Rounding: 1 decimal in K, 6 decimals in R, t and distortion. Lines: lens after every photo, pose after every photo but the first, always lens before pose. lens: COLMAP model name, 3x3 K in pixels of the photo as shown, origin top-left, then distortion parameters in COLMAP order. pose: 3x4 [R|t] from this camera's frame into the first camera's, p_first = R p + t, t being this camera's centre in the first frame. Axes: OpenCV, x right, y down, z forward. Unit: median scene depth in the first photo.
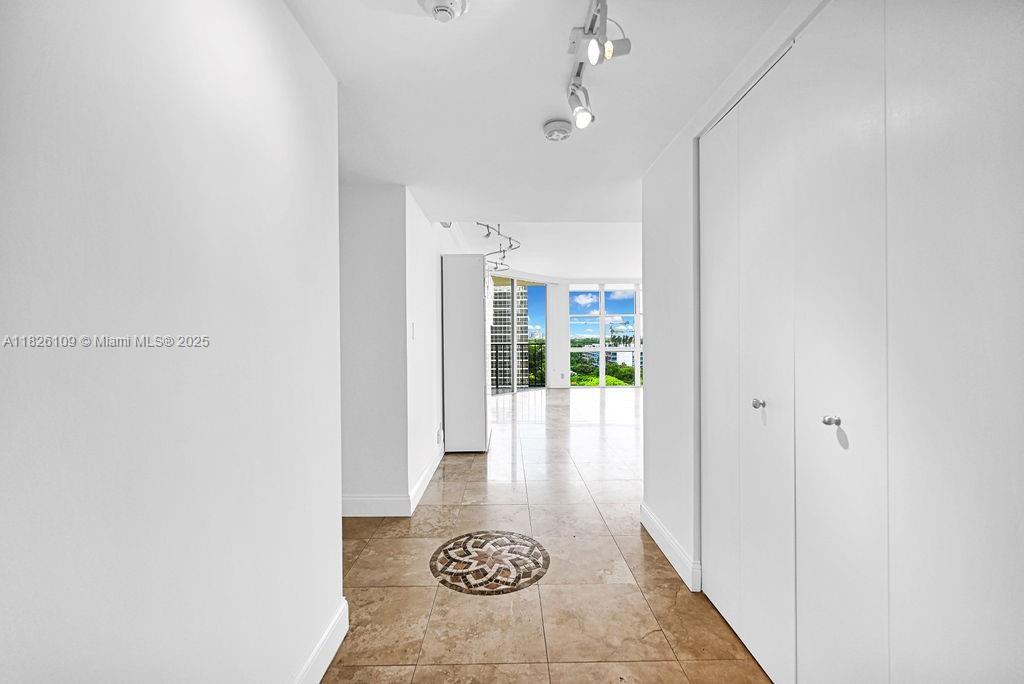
lens RADIAL K [[418.0, 0, 512.0], [0, 418.0, 342.0], [0, 0, 1]] dist [-0.001049, 0.000080]
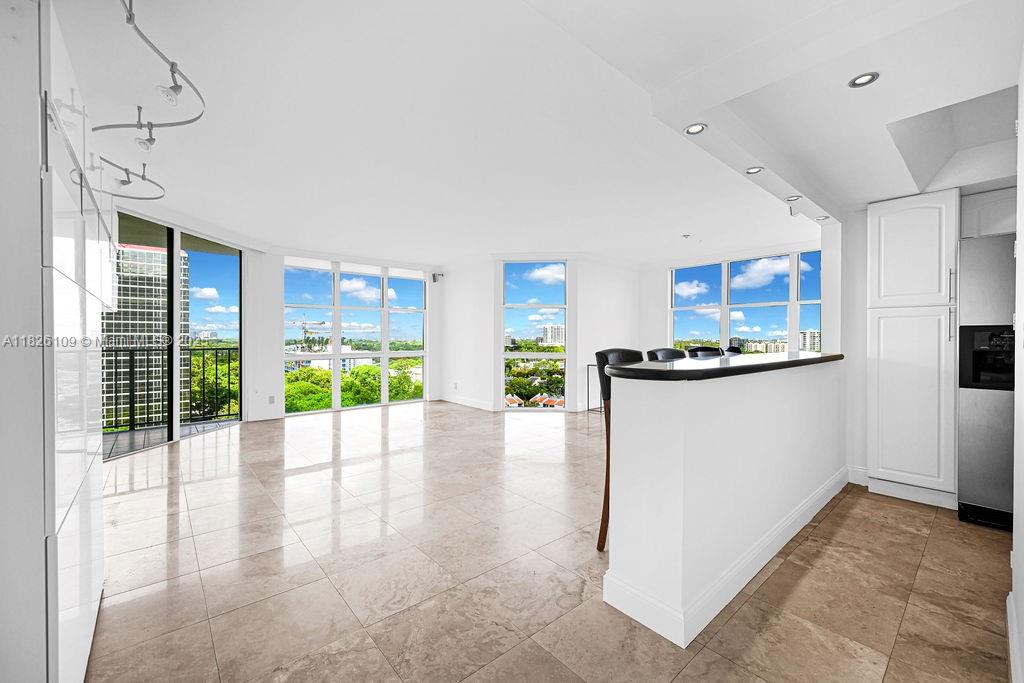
lens RADIAL K [[418.0, 0, 512.0], [0, 418.0, 341.5], [0, 0, 1]] dist [-0.001049, 0.000080]
pose [[0.766574, 0.001998, 0.642153, -0.006182], [0.001372, 0.999988, -0.004749, -0.004494], [-0.642155, 0.004521, 0.766562, 0.290192]]
